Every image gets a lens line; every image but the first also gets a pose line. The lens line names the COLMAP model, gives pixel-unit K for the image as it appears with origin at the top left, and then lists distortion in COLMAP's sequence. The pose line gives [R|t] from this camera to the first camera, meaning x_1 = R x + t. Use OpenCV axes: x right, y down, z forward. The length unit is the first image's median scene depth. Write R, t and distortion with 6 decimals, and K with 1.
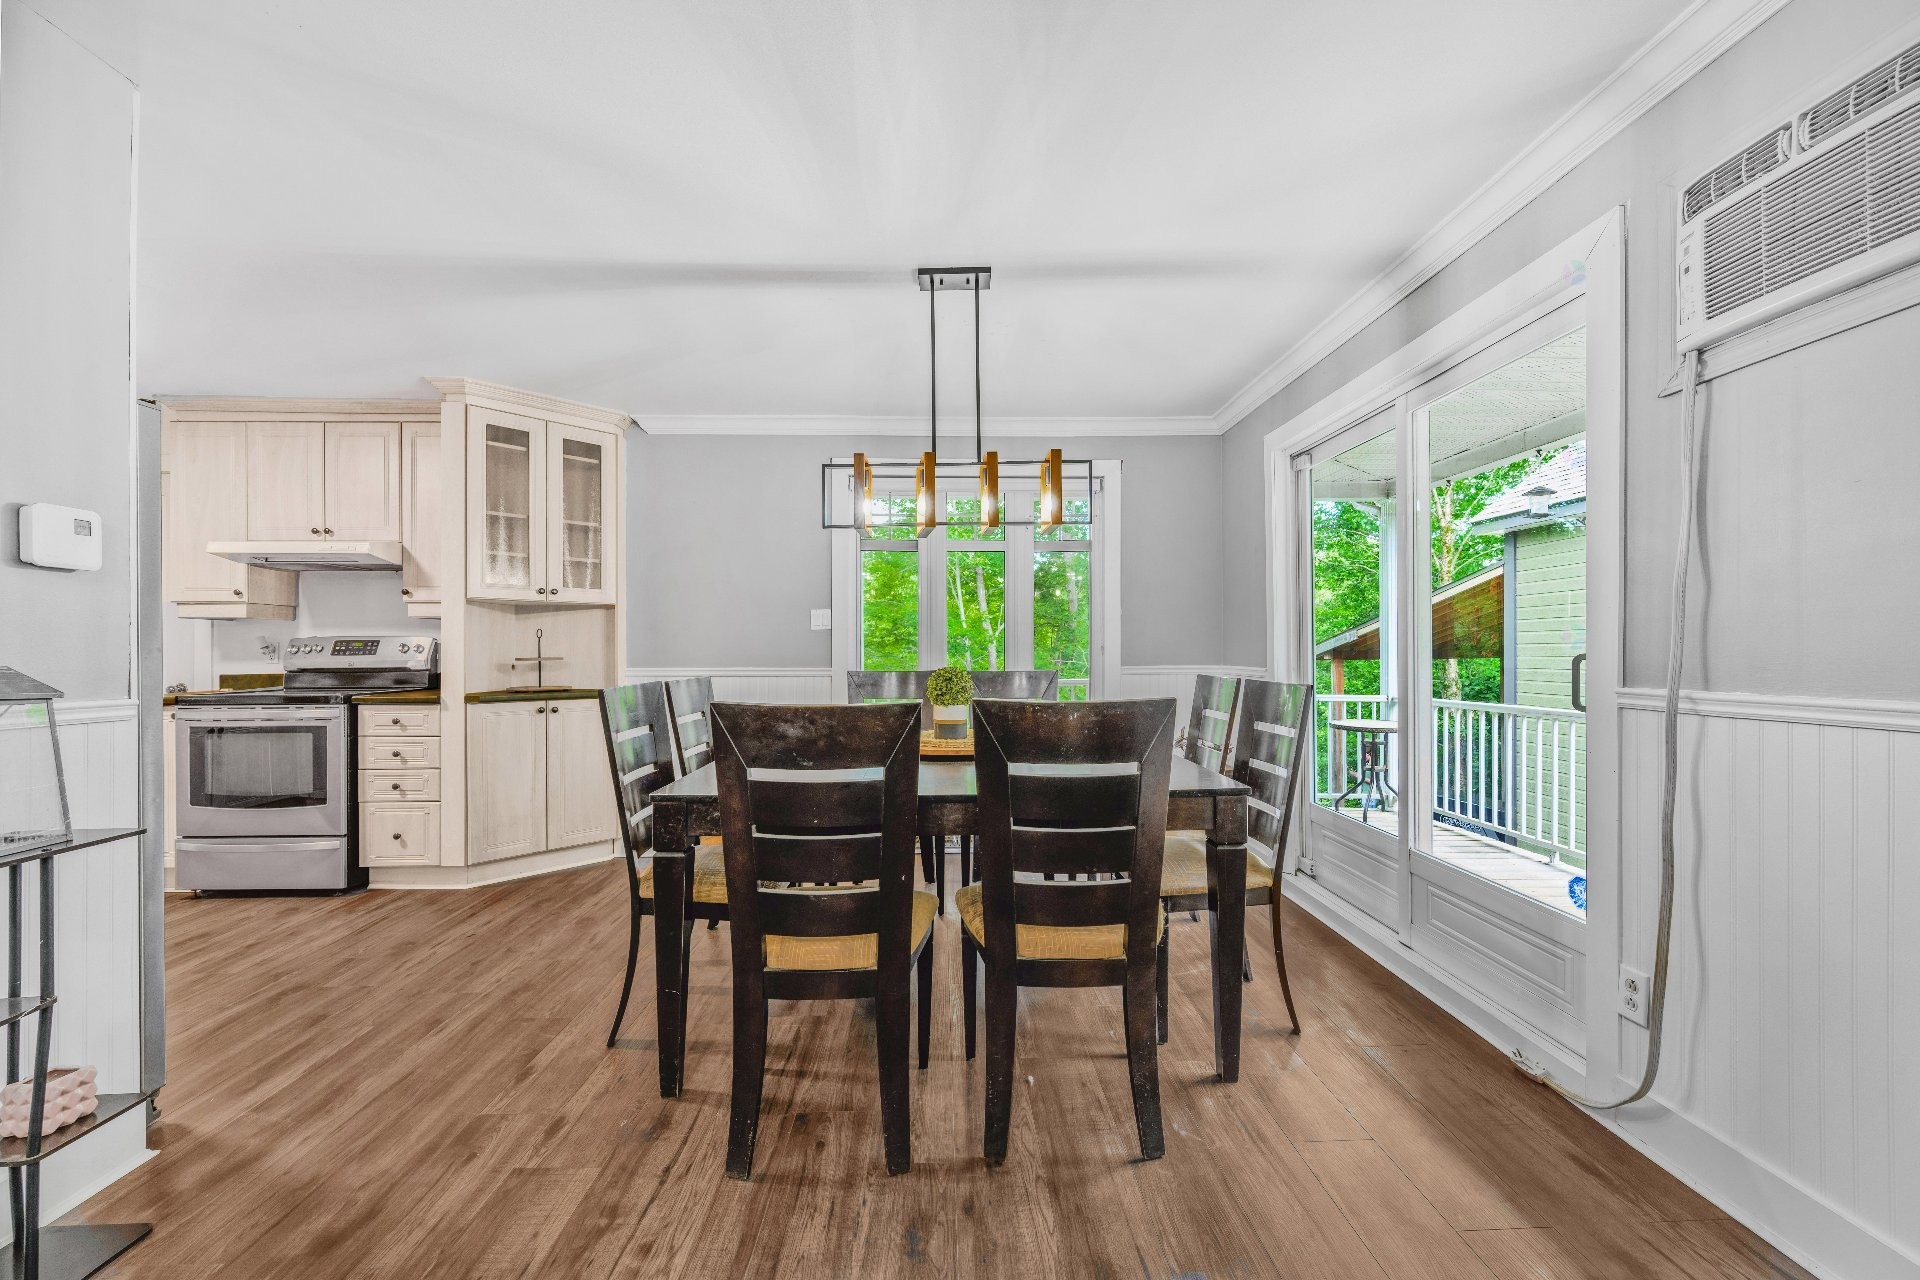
lens RADIAL K [[760.6, 0, 966.0], [0, 760.6, 657.1], [0, 0, 1]] dist [-0.002250, -0.000104]
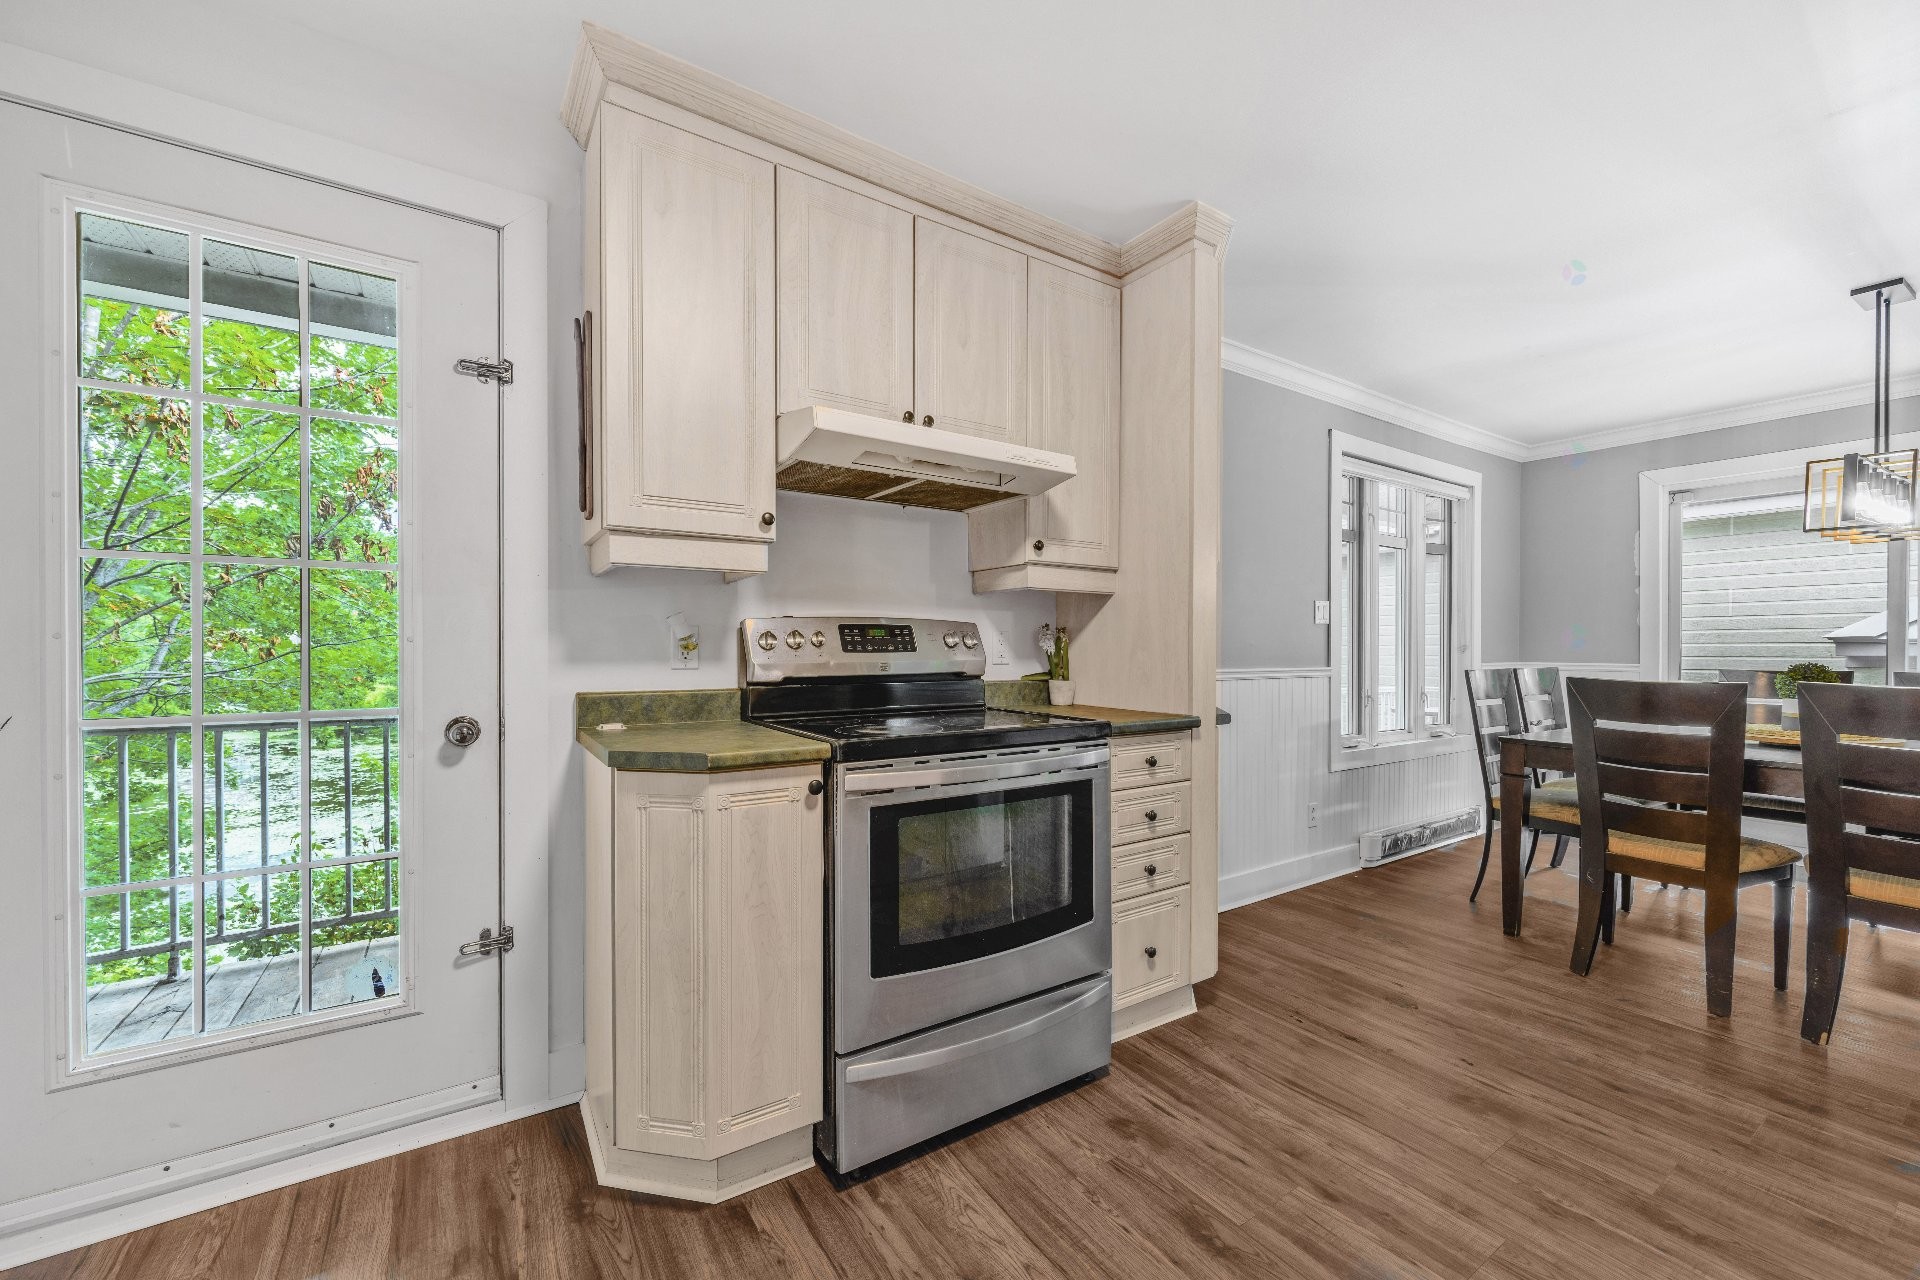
lens RADIAL K [[760.6, 0, 966.0], [0, 760.6, 657.1], [0, 0, 1]] dist [-0.002250, -0.000104]
pose [[0.841709, -0.001925, 0.539928, -1.196553], [0.000364, 0.999995, 0.002998, 0.000036], [-0.539932, -0.002327, 0.841706, 0.572241]]
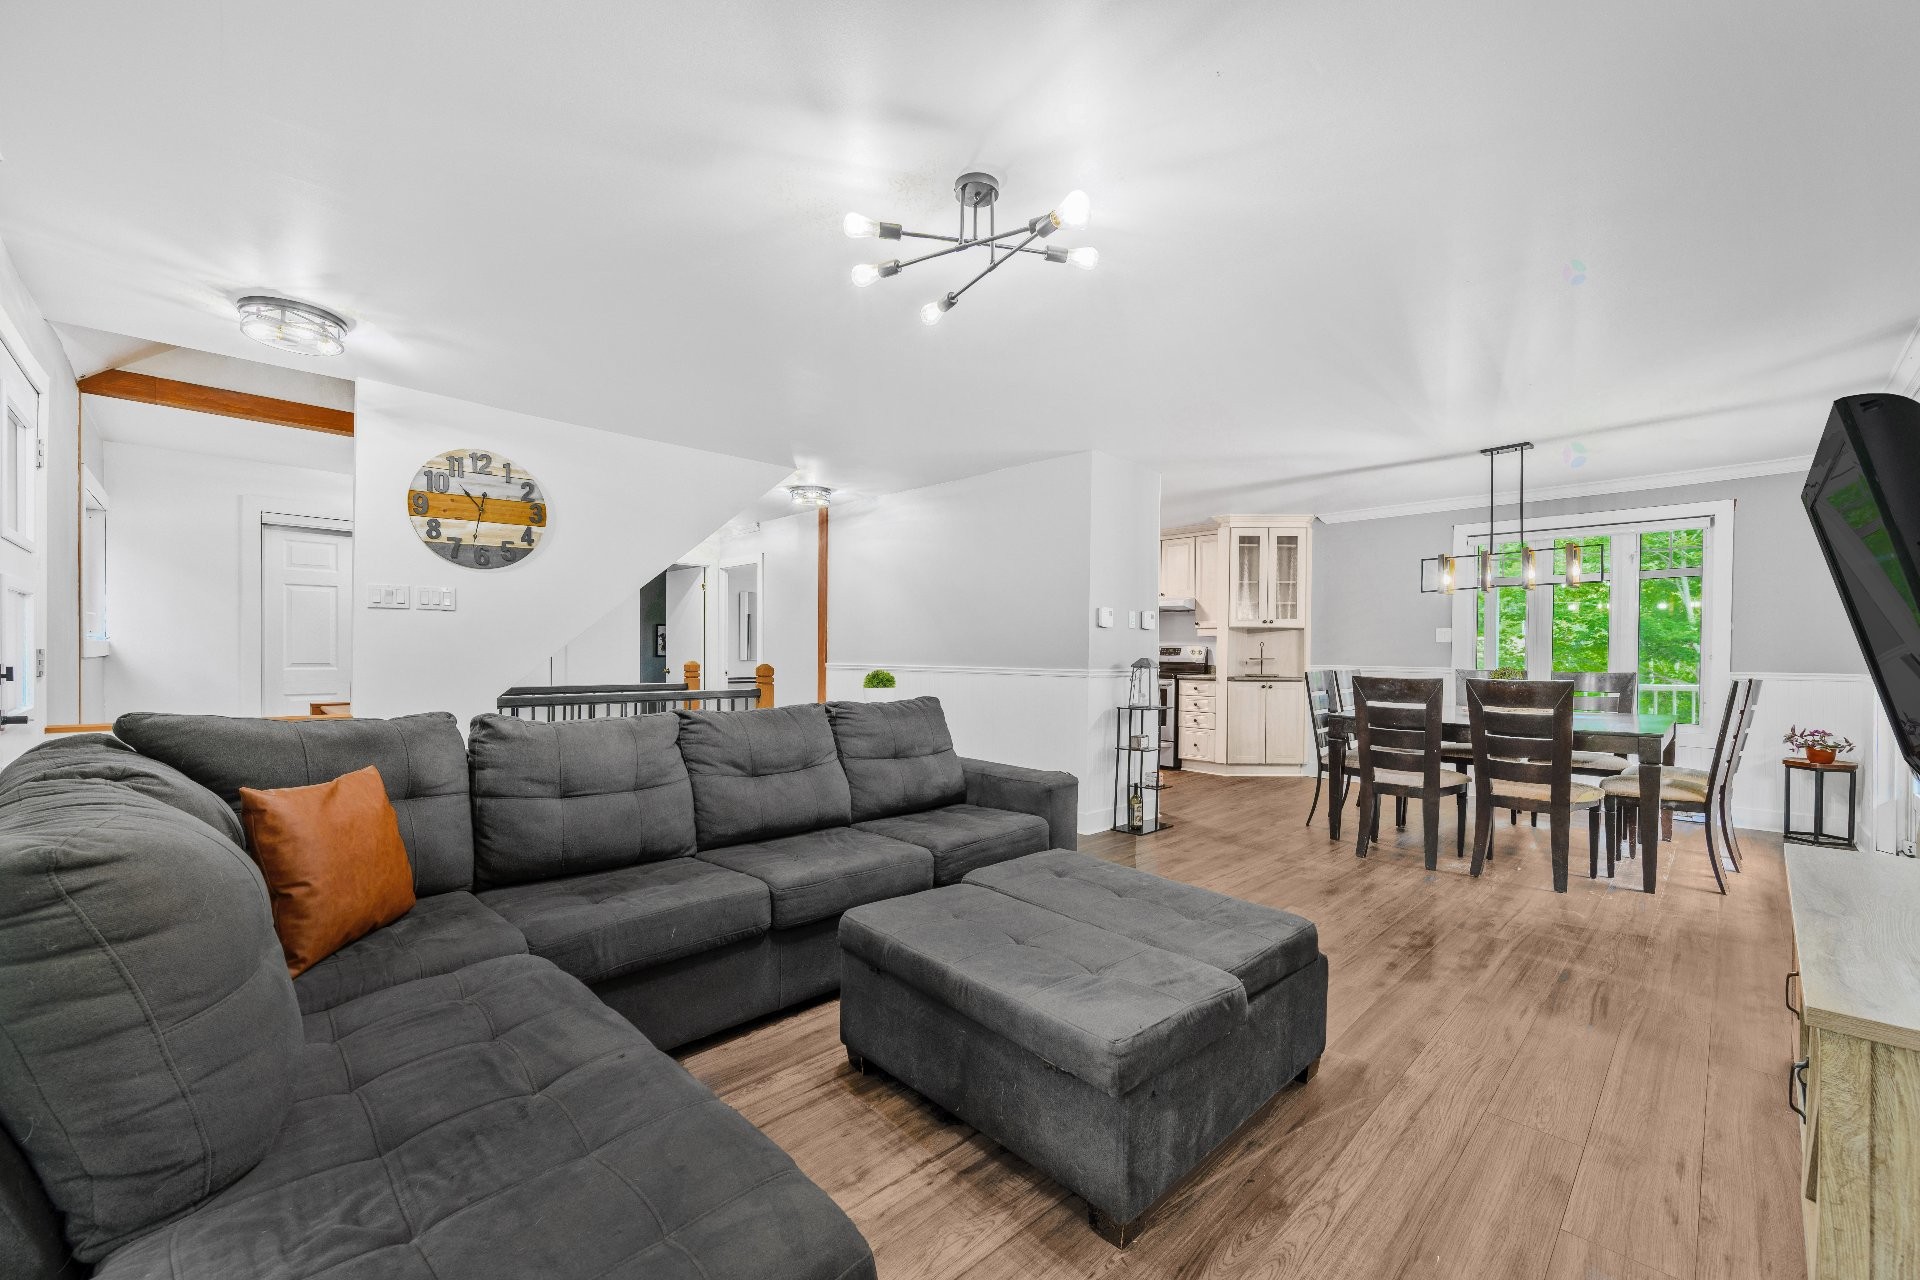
lens RADIAL K [[760.6, 0, 966.0], [0, 760.6, 657.1], [0, 0, 1]] dist [-0.002250, -0.000104]
pose [[0.680674, 0.015877, -0.732414, 0.316624], [-0.016422, 0.999845, 0.006412, -0.002039], [0.732402, 0.007663, 0.680829, -0.830928]]
